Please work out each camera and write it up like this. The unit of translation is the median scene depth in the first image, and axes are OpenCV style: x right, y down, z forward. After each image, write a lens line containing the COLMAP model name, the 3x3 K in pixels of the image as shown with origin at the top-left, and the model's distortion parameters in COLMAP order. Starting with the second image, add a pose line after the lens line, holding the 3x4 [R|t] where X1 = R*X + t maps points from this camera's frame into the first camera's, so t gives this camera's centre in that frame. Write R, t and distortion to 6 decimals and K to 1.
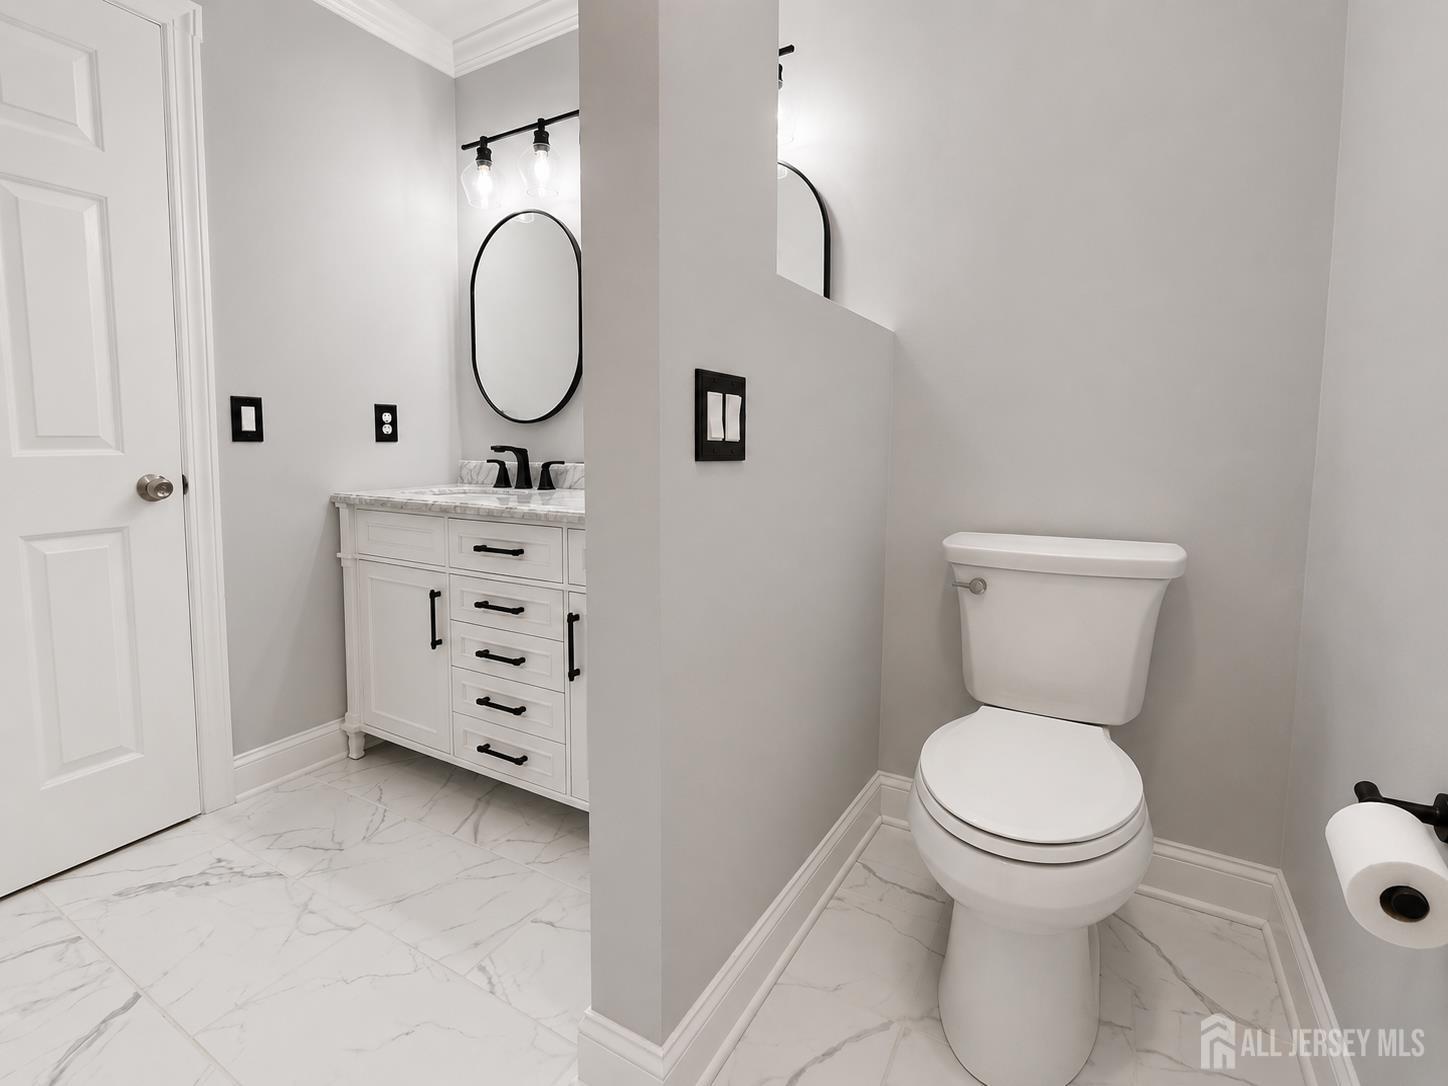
lens RADIAL K [[910.6, 0, 724.0], [0, 910.6, 543.0], [0, 0, 1]] dist [-0.005175, -0.001120]
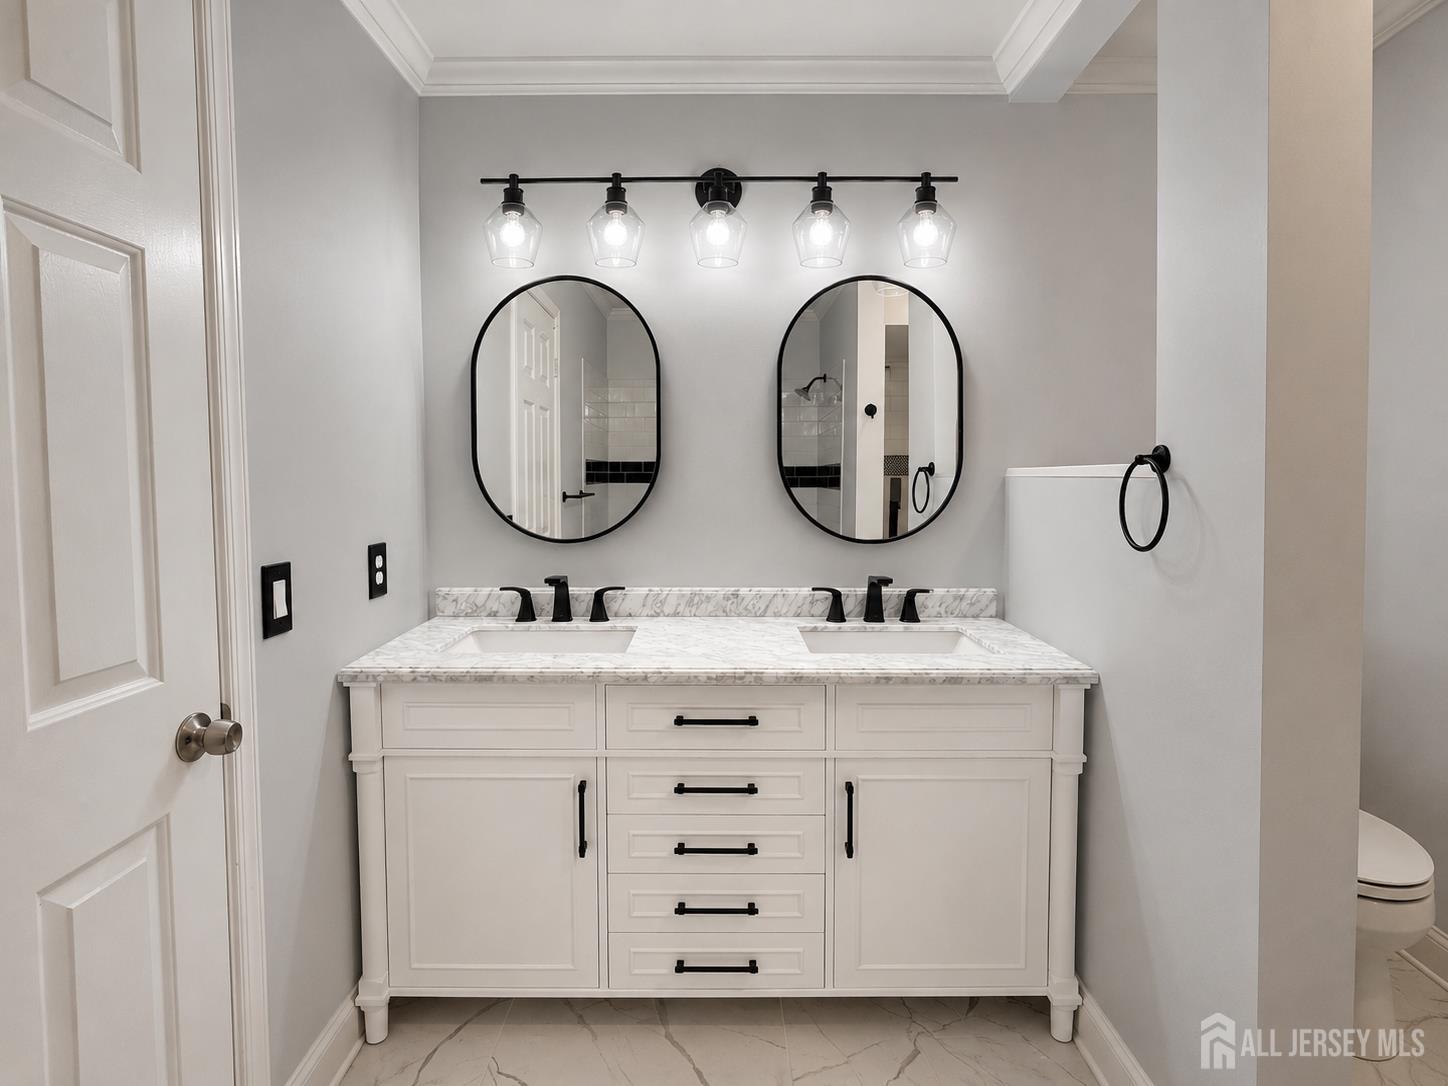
lens RADIAL K [[910.6, 0, 724.0], [0, 910.6, 543.0], [0, 0, 1]] dist [-0.005175, -0.001120]
pose [[0.786374, -0.076527, 0.612992, -0.626319], [0.072145, 0.996884, 0.031902, -0.152275], [-0.613523, 0.019137, 0.789445, 0.298800]]
